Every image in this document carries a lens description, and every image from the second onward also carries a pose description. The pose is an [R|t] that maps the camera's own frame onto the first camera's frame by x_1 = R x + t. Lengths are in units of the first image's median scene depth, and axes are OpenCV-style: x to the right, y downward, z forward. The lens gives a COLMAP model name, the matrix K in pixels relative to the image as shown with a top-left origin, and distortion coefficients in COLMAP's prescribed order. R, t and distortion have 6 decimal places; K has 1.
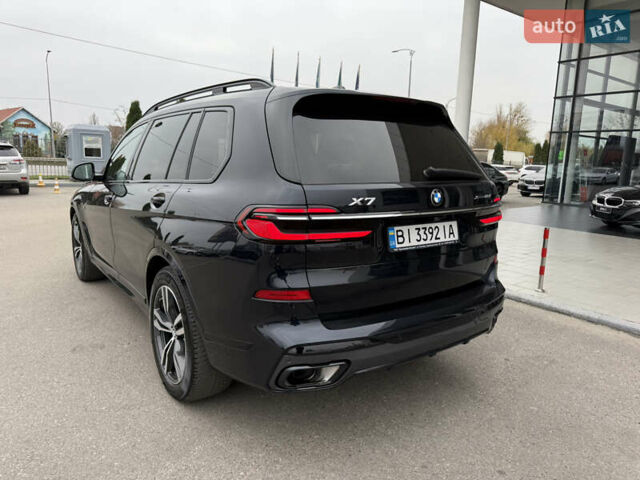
lens RADIAL K [[461.6, 0, 321.7], [0, 461.6, 239.1], [0, 0, 1]] dist [-0.003175, 0.003021]
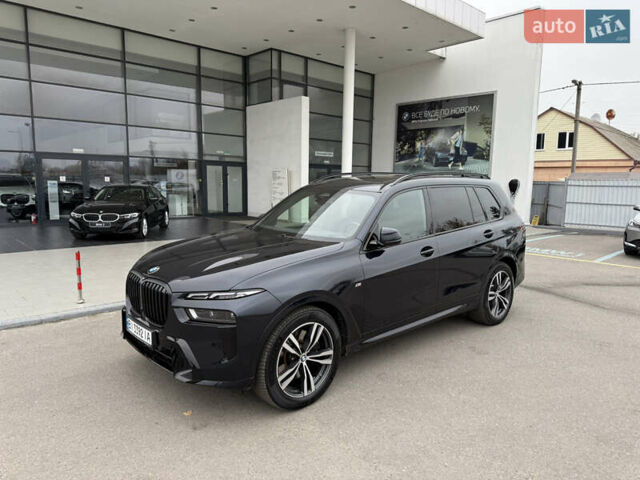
lens RADIAL K [[452.7, 0, 319.5], [0, 452.7, 237.6], [0, 0, 1]] dist [0.054933, -0.077479]
pose [[-0.109873, -0.152348, 0.982200, -1.695635], [0.151776, 0.974023, 0.168058, -0.391629], [-0.982289, 0.167539, -0.083896, 1.468754]]
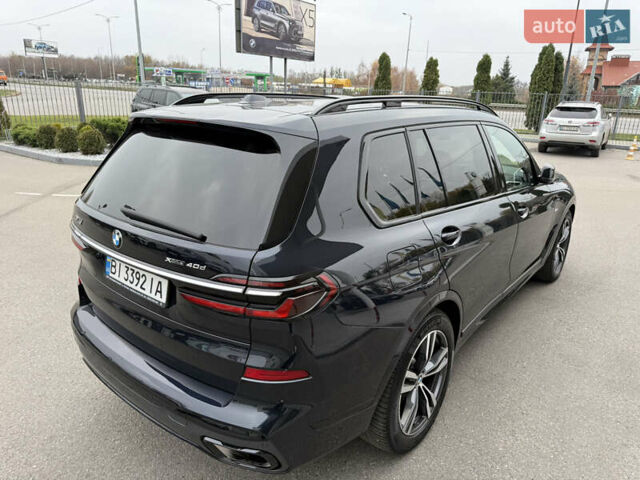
lens RADIAL K [[452.2, 0, 320.0], [0, 452.2, 240.0], [0, 0, 1]] dist [0.056045, -0.073600]
pose [[0.252611, 0.280094, -0.926140, 0.727091], [-0.181449, 0.953915, 0.239003, -0.232023], [0.950402, 0.107673, 0.291793, 0.704862]]
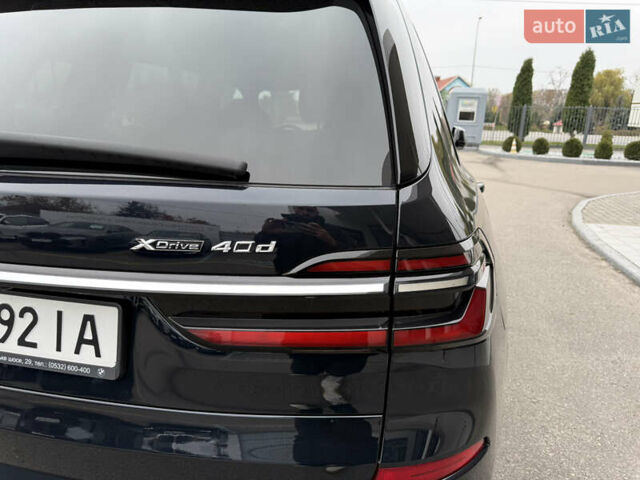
lens RADIAL K [[456.6, 0, 316.6], [0, 456.6, 238.5], [0, 0, 1]] dist [0.049372, -0.069650]
pose [[0.642636, 0.189145, -0.742458, 0.411287], [-0.135485, 0.981831, 0.132858, -0.098656], [0.754098, 0.015213, 0.656586, 0.626279]]
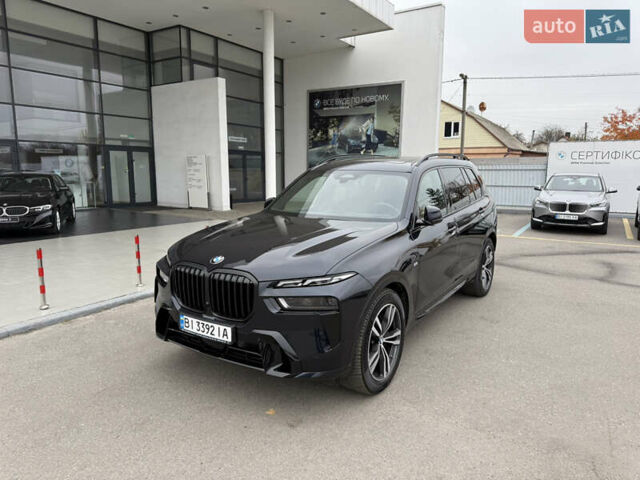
lens RADIAL K [[451.0, 0, 321.7], [0, 451.0, 238.7], [0, 0, 1]] dist [0.065192, -0.090881]
pose [[-0.356137, -0.168848, 0.919052, -1.569528], [0.143745, 0.961933, 0.232427, -0.428042], [-0.923311, 0.214885, -0.318309, 1.843659]]
